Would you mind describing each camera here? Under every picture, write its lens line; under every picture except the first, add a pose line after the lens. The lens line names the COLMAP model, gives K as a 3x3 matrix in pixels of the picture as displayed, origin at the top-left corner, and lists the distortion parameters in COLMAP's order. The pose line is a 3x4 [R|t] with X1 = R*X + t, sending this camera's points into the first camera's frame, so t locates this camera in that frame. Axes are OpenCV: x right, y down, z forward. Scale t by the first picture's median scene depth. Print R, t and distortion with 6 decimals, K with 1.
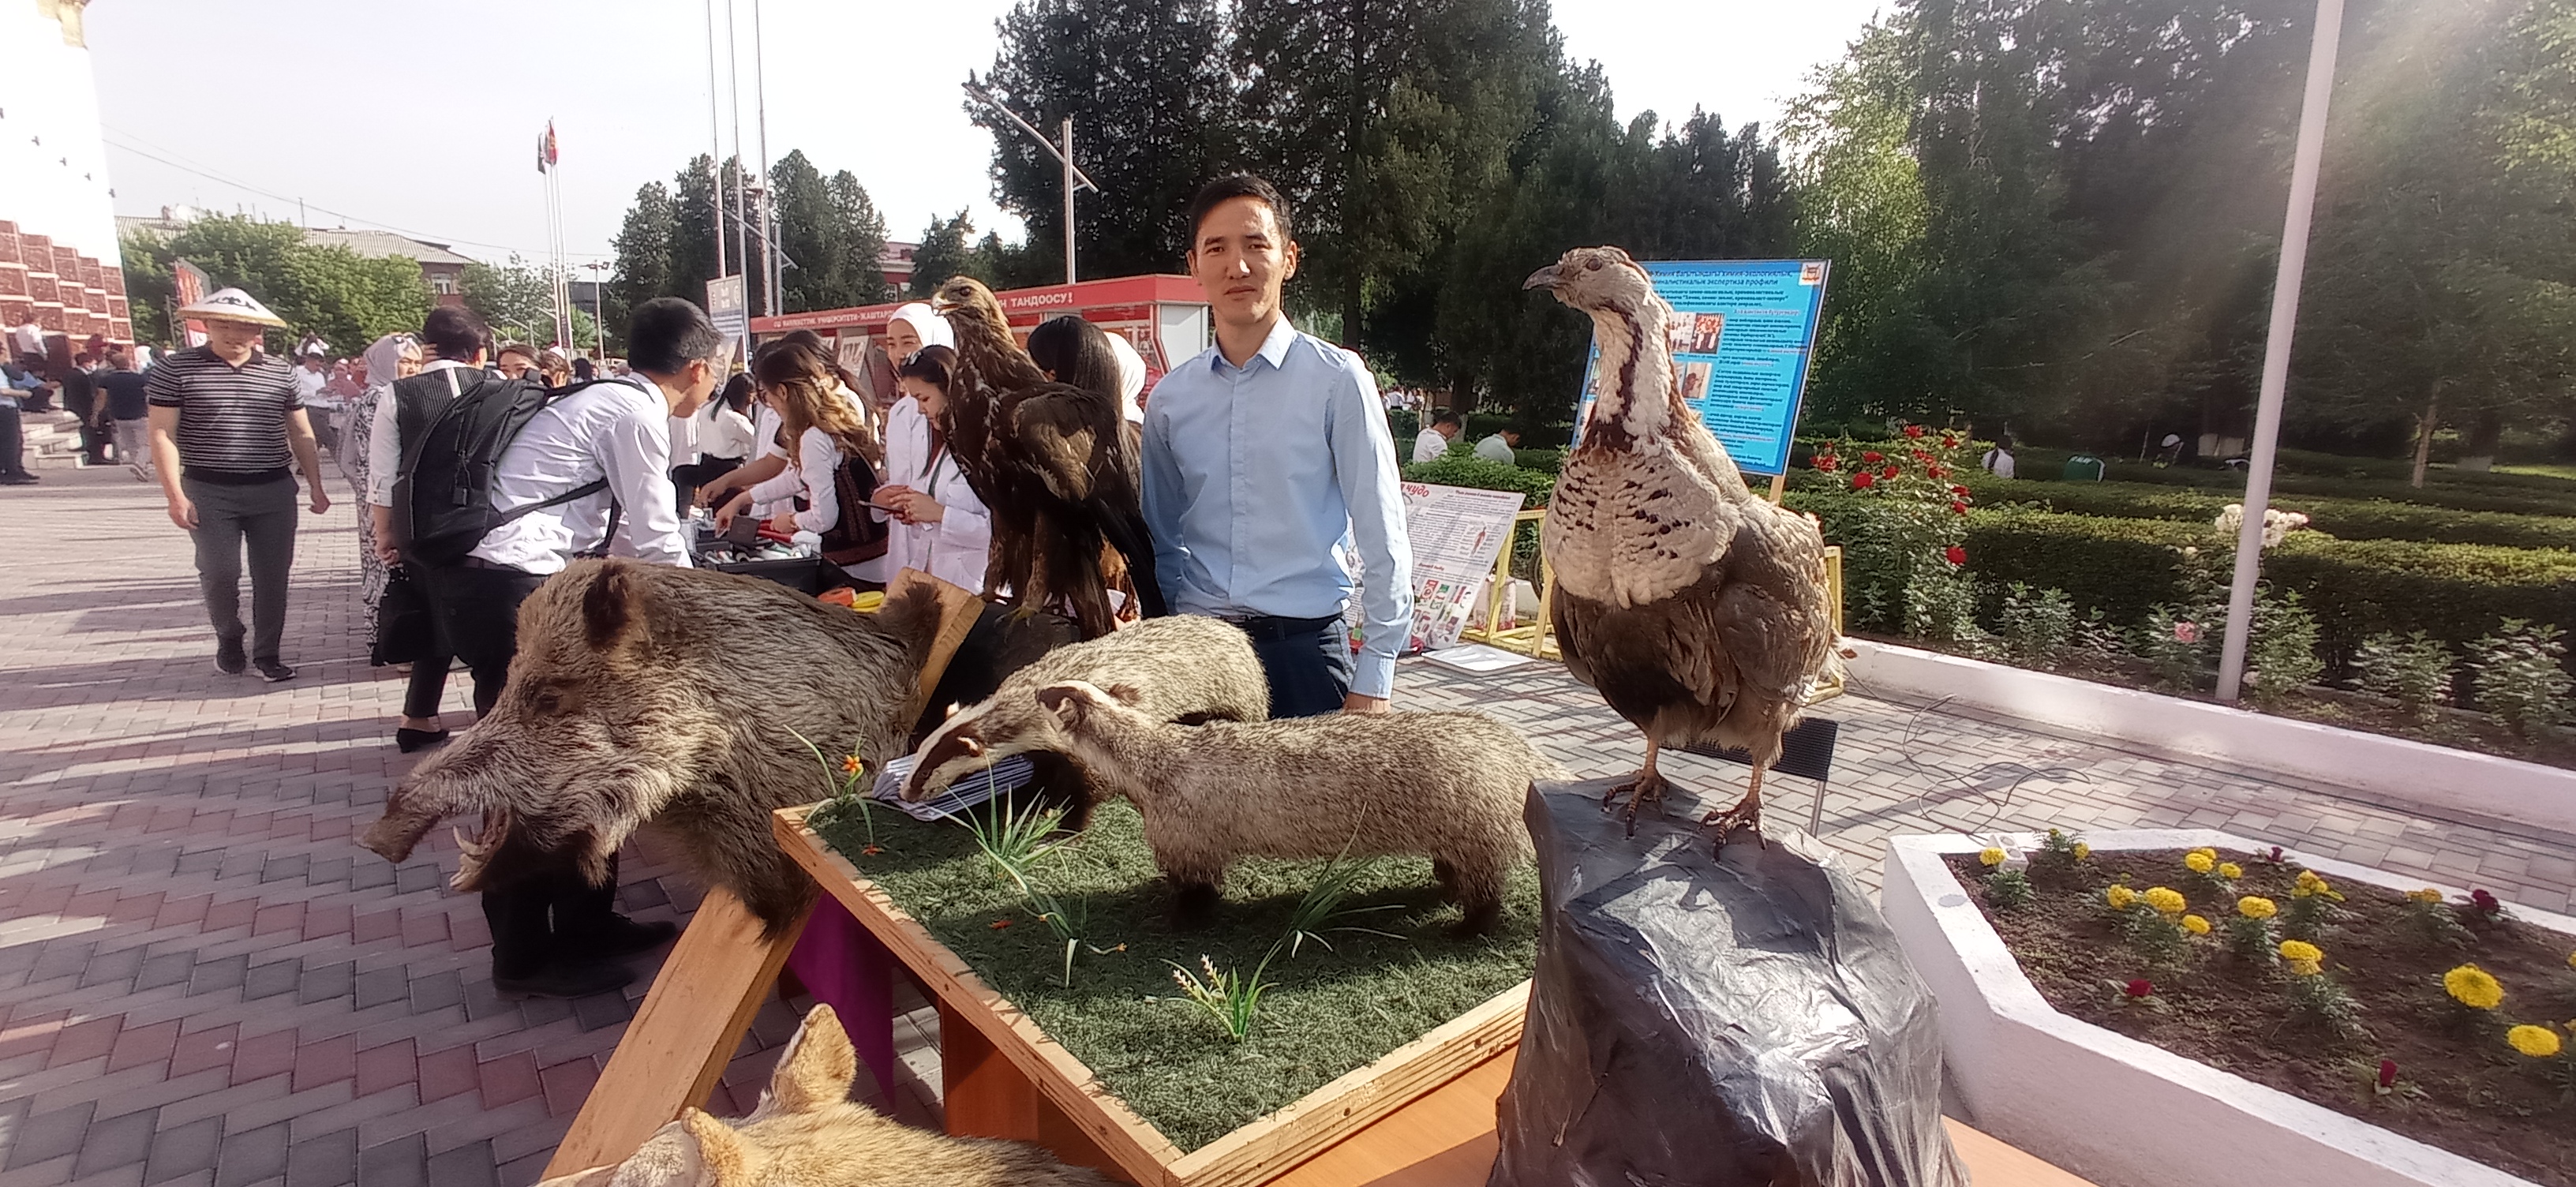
lens RADIAL K [[1162.8, 0, 1299.7], [0, 1162.8, 582.2], [0, 0, 1]] dist [-0.058219, 0.027797]
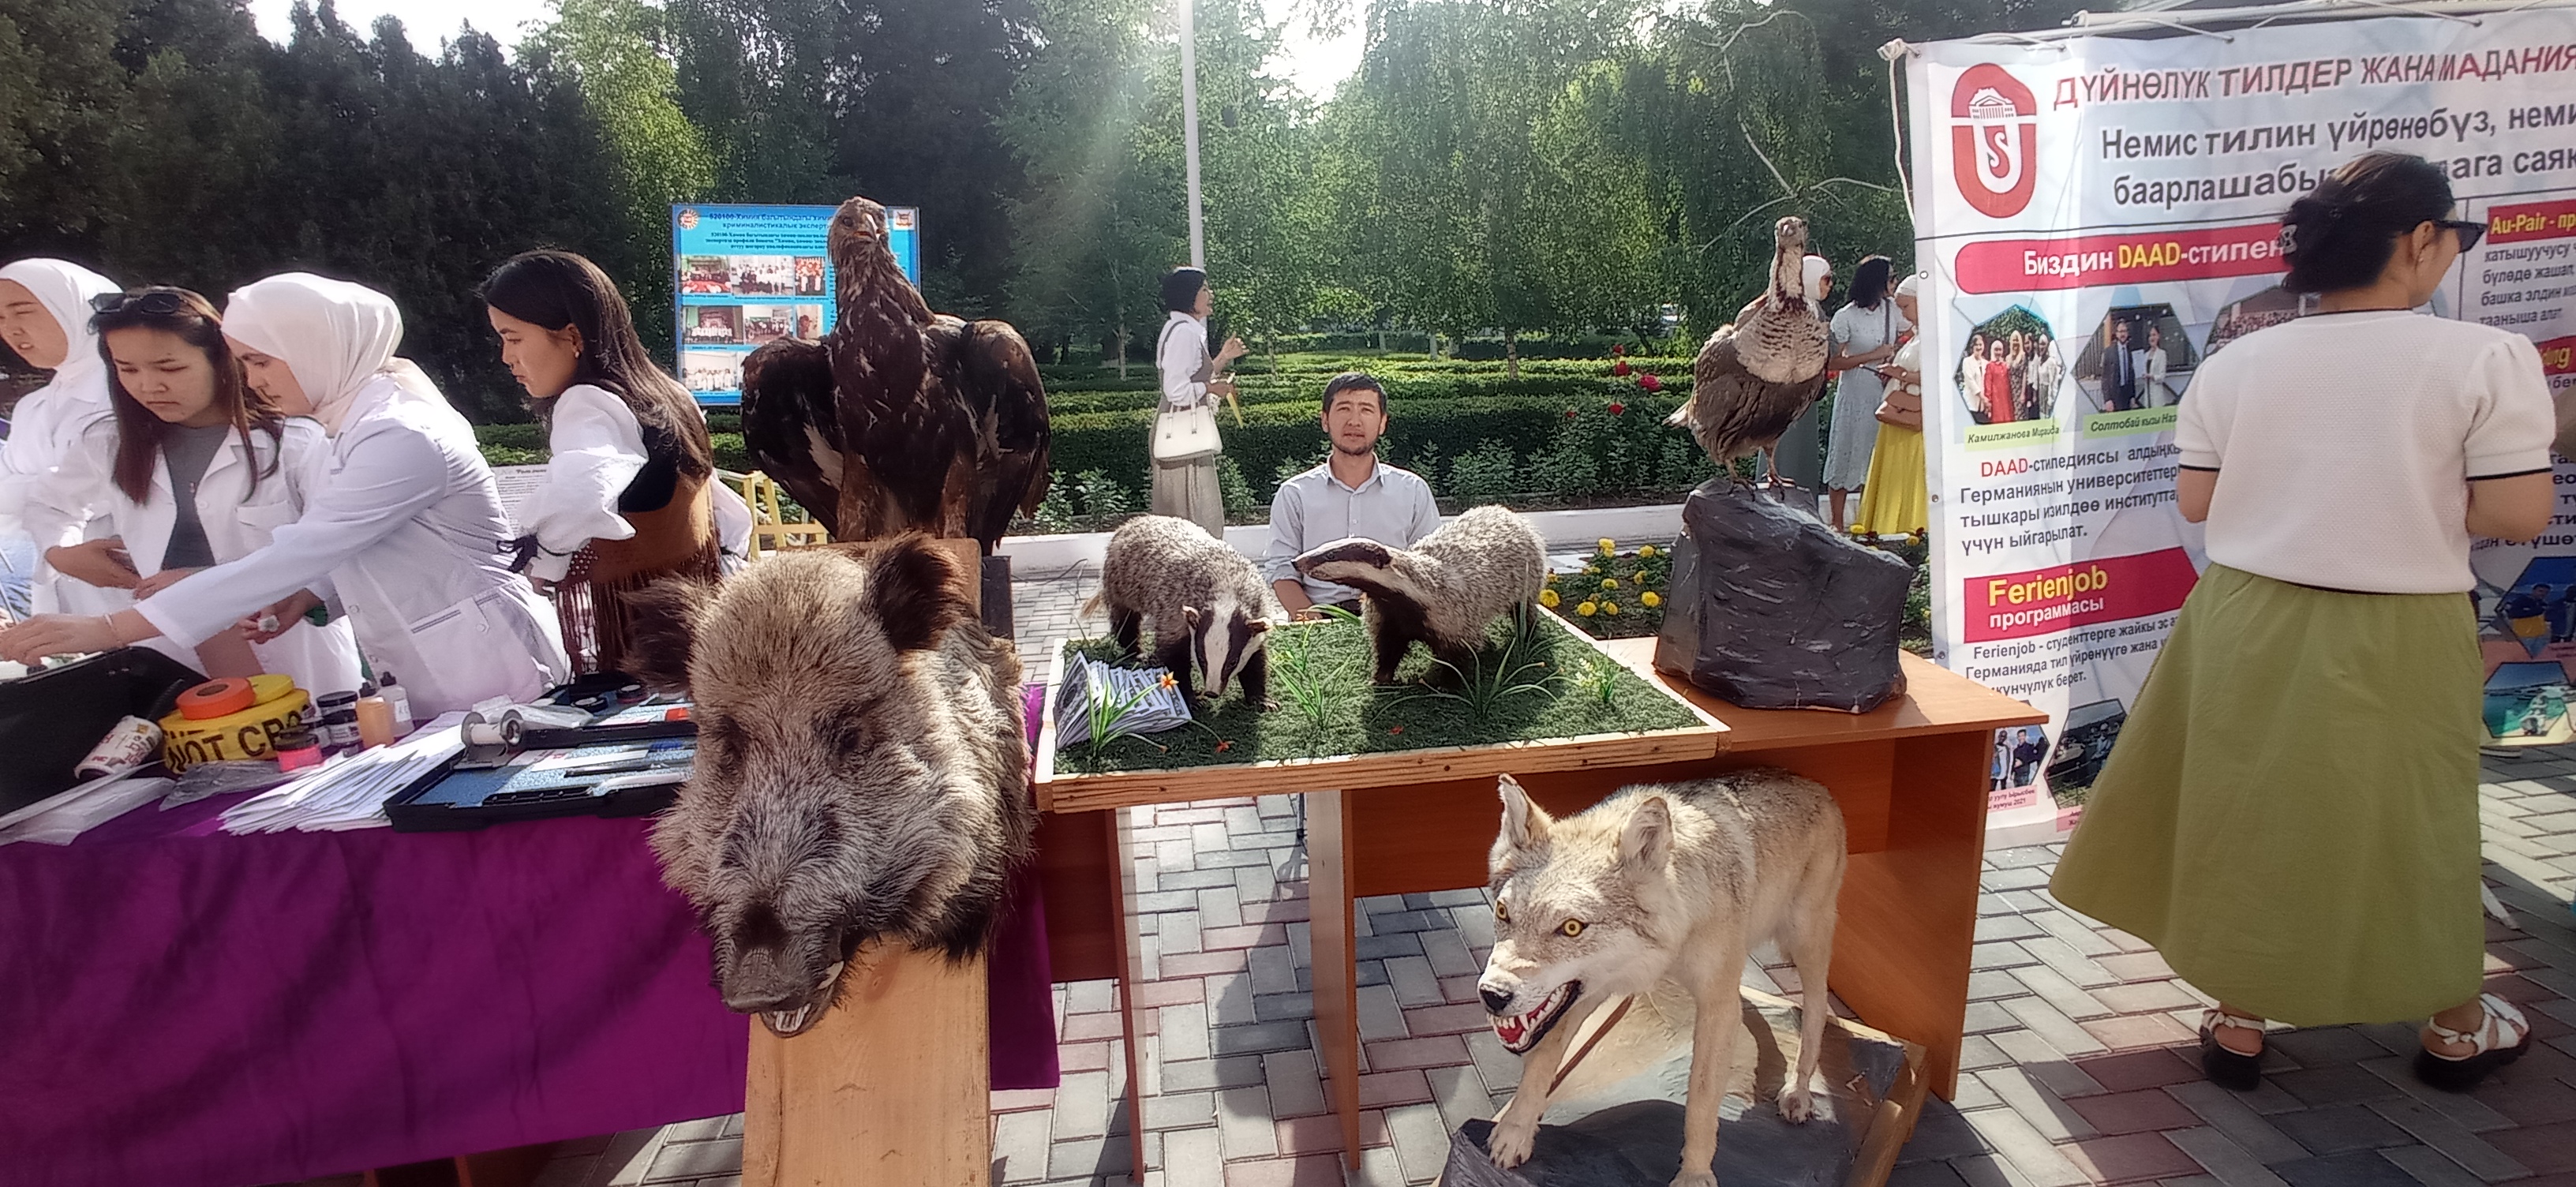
lens RADIAL K [[1162.8, 0, 1299.7], [0, 1162.8, 582.2], [0, 0, 1]] dist [-0.058219, 0.027797]
pose [[0.530321, -0.220253, 0.818687, -0.110030], [0.185437, 0.972416, 0.141491, -0.004933], [-0.827268, 0.076779, 0.556536, 0.031081]]
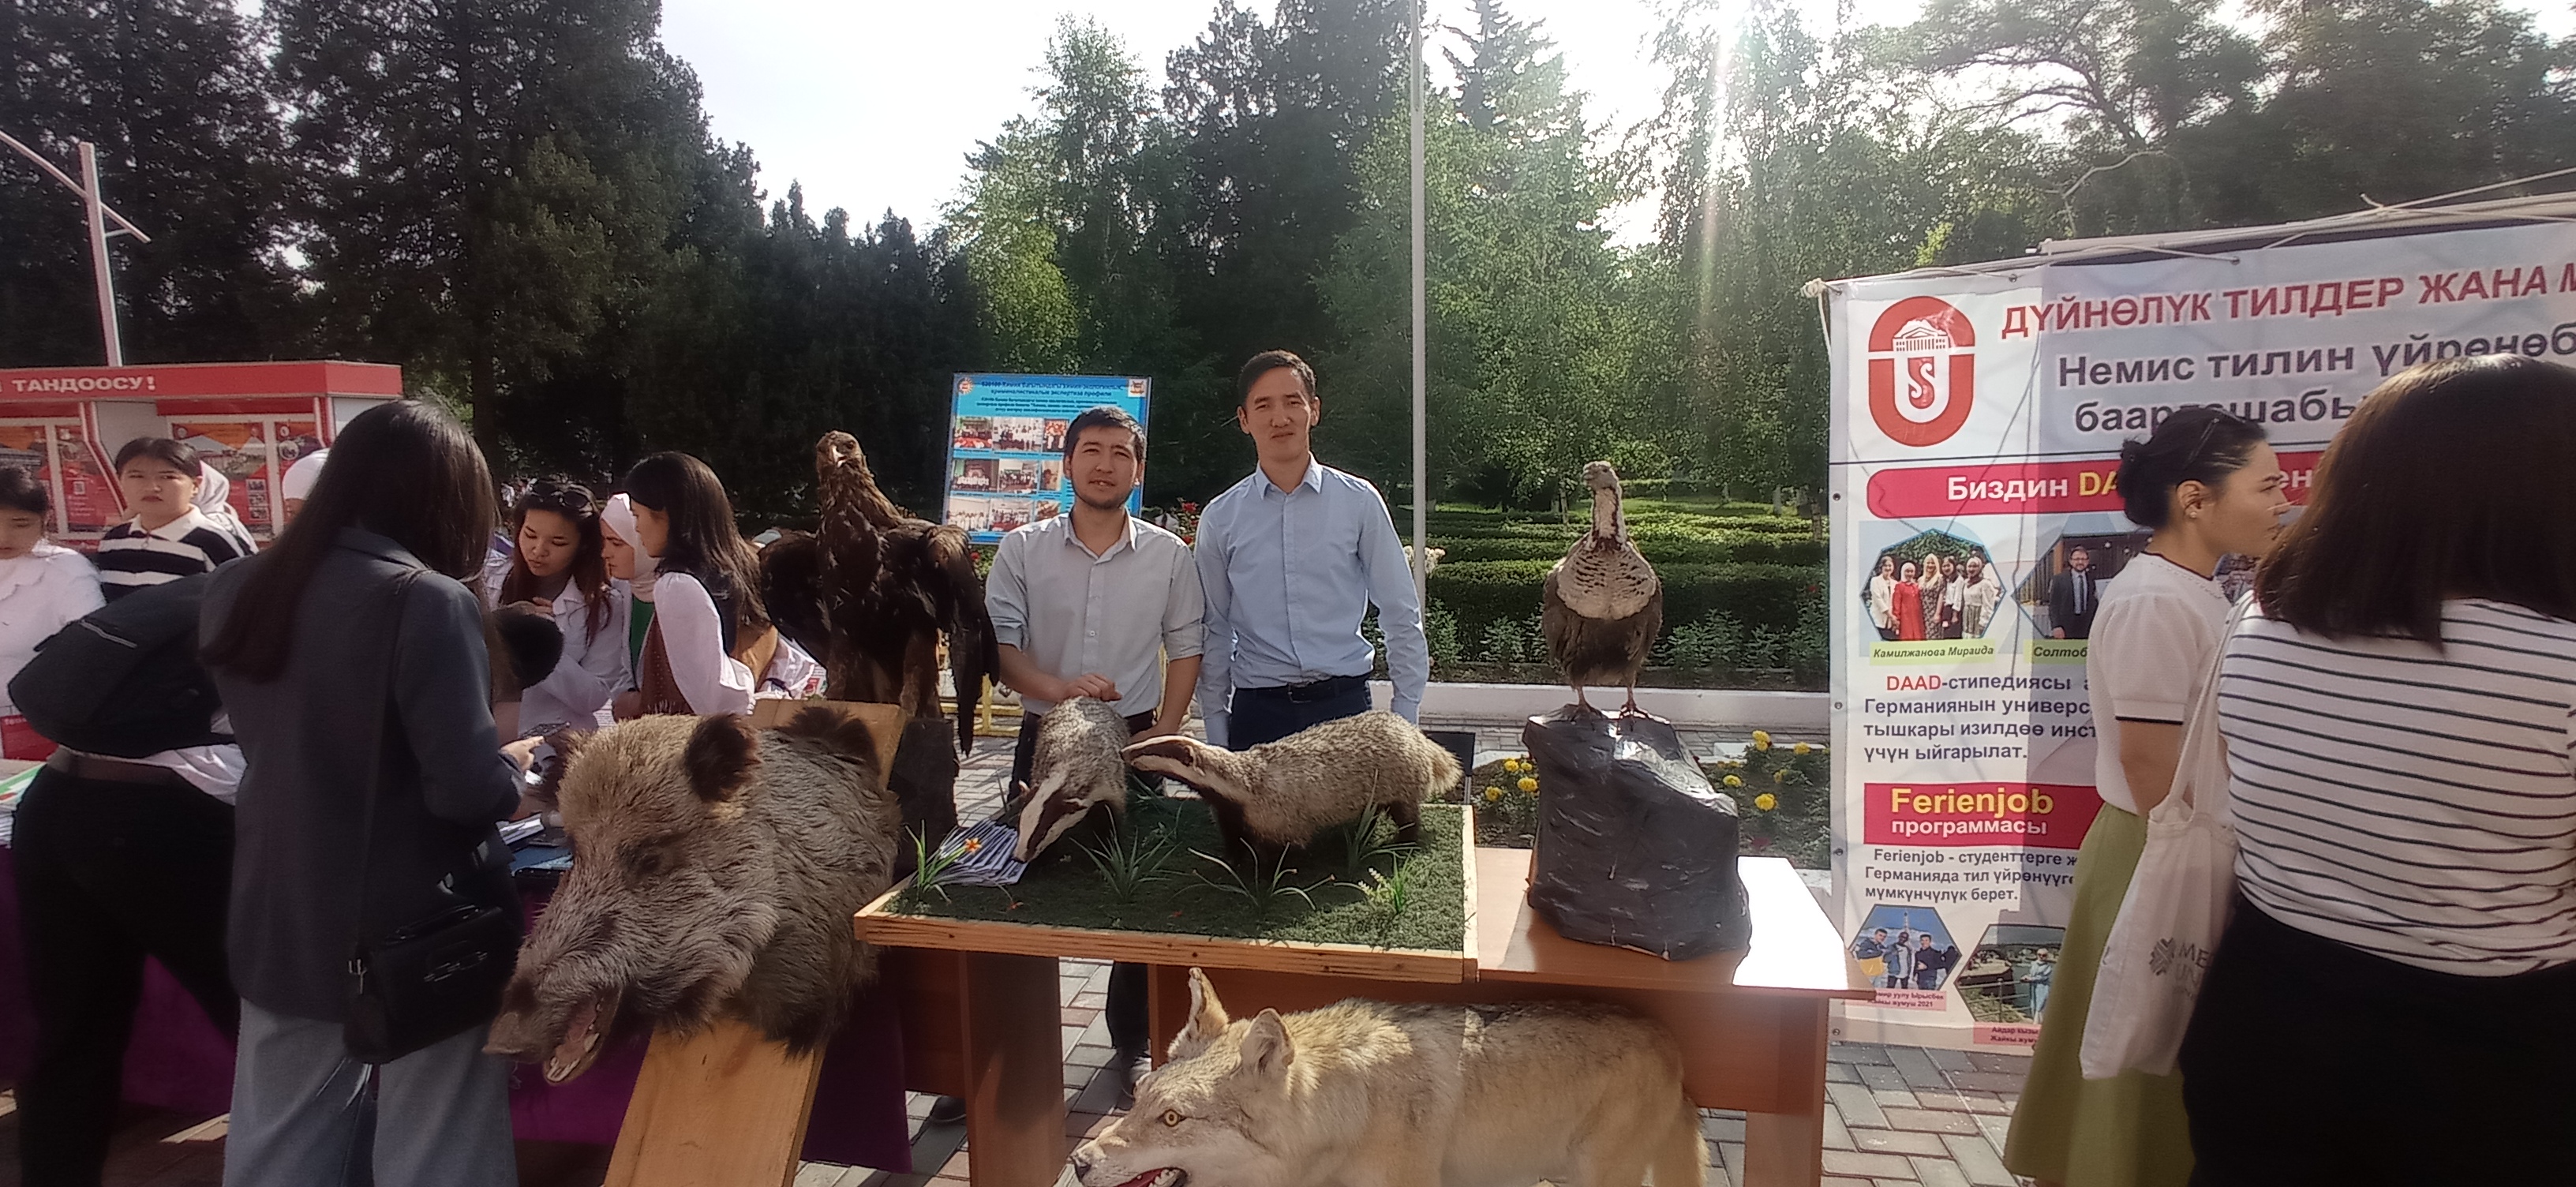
lens RADIAL K [[1162.8, 0, 1299.7], [0, 1162.8, 582.2], [0, 0, 1]] dist [-0.058219, 0.027797]
pose [[0.753775, -0.088331, 0.651169, -0.085661], [0.131644, 0.991135, -0.017940, -0.004701], [-0.643812, 0.099245, 0.758721, -0.016316]]
